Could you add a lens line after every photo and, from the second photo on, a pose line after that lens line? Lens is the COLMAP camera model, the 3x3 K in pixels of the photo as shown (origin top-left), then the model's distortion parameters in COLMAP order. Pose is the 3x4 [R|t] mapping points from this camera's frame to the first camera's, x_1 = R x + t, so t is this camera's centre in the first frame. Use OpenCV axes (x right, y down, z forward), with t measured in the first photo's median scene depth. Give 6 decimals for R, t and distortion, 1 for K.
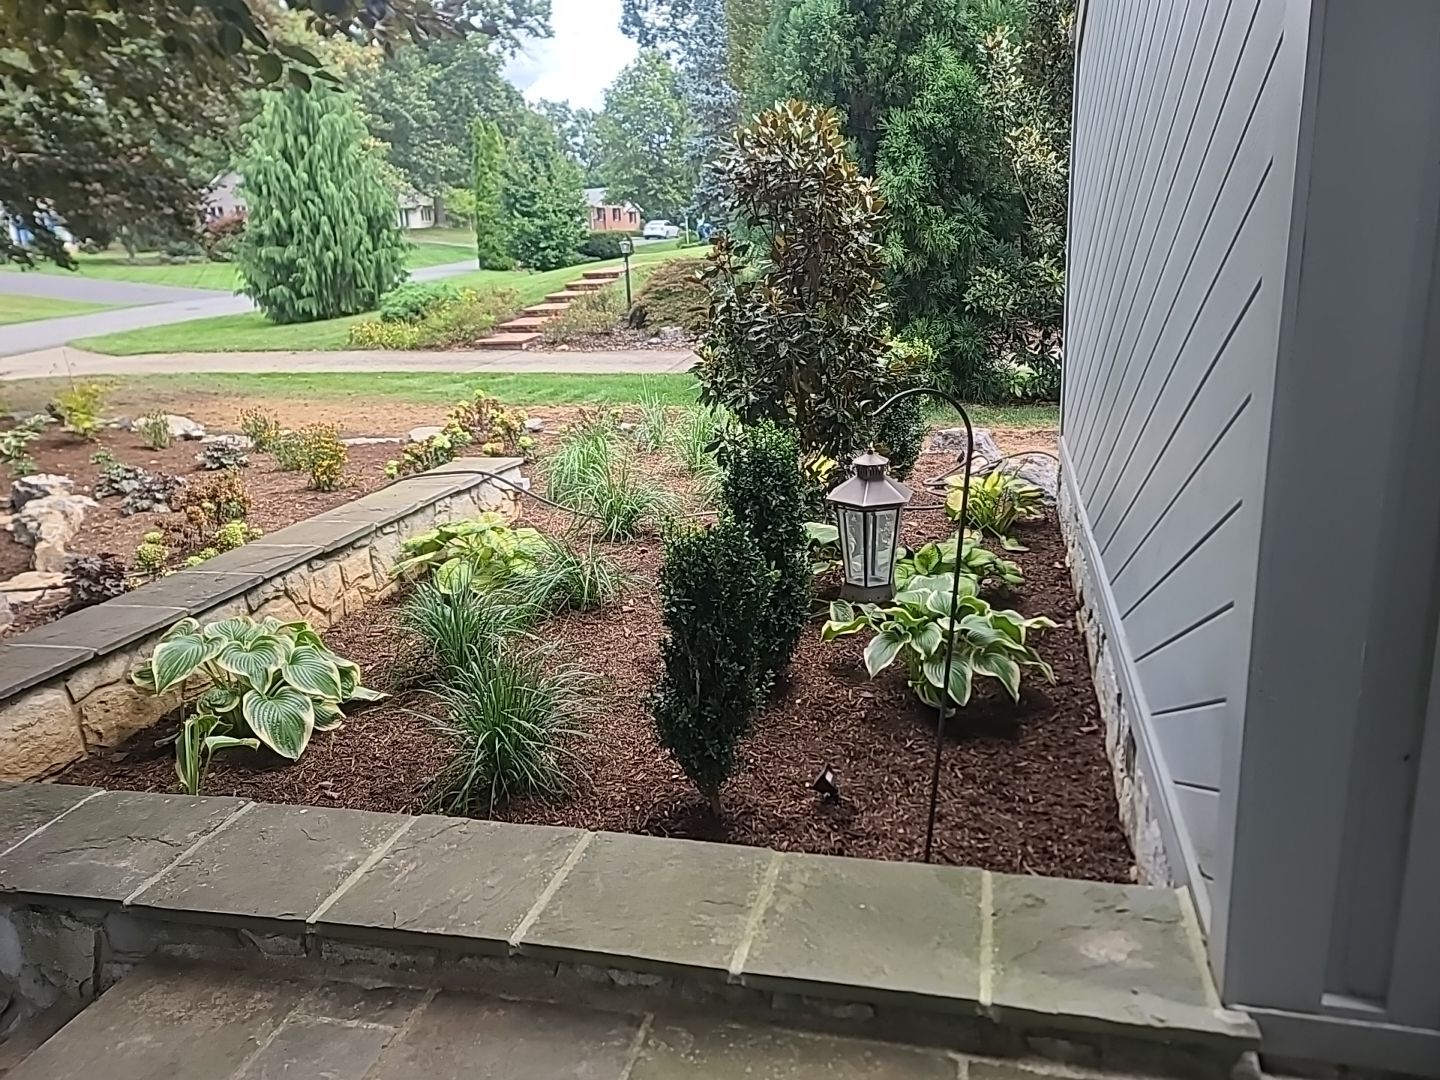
lens RADIAL K [[1055.8, 0, 720.0], [0, 1055.8, 540.0], [0, 0, 1]] dist [0.042033, -0.002869]
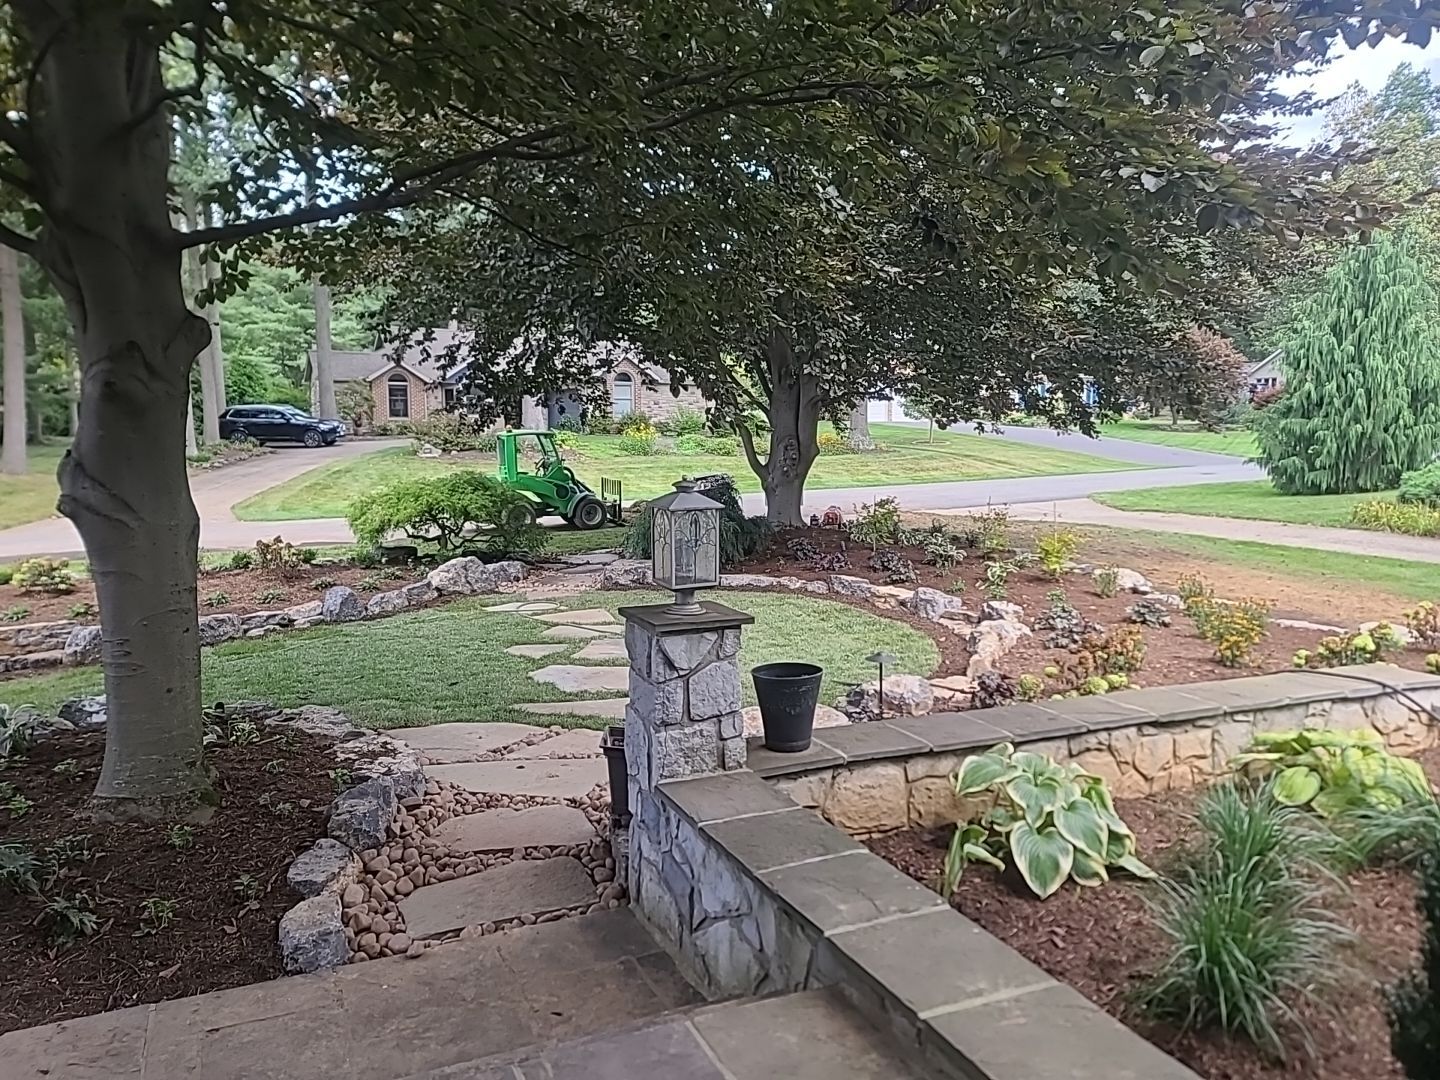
lens RADIAL K [[1055.8, 0, 720.0], [0, 1055.8, 540.0], [0, 0, 1]] dist [0.042033, -0.002869]
pose [[0.598253, 0.128054, -0.791009, 0.118076], [-0.240507, 0.970330, -0.024816, -0.022080], [0.764362, 0.205090, 0.611300, 0.008193]]
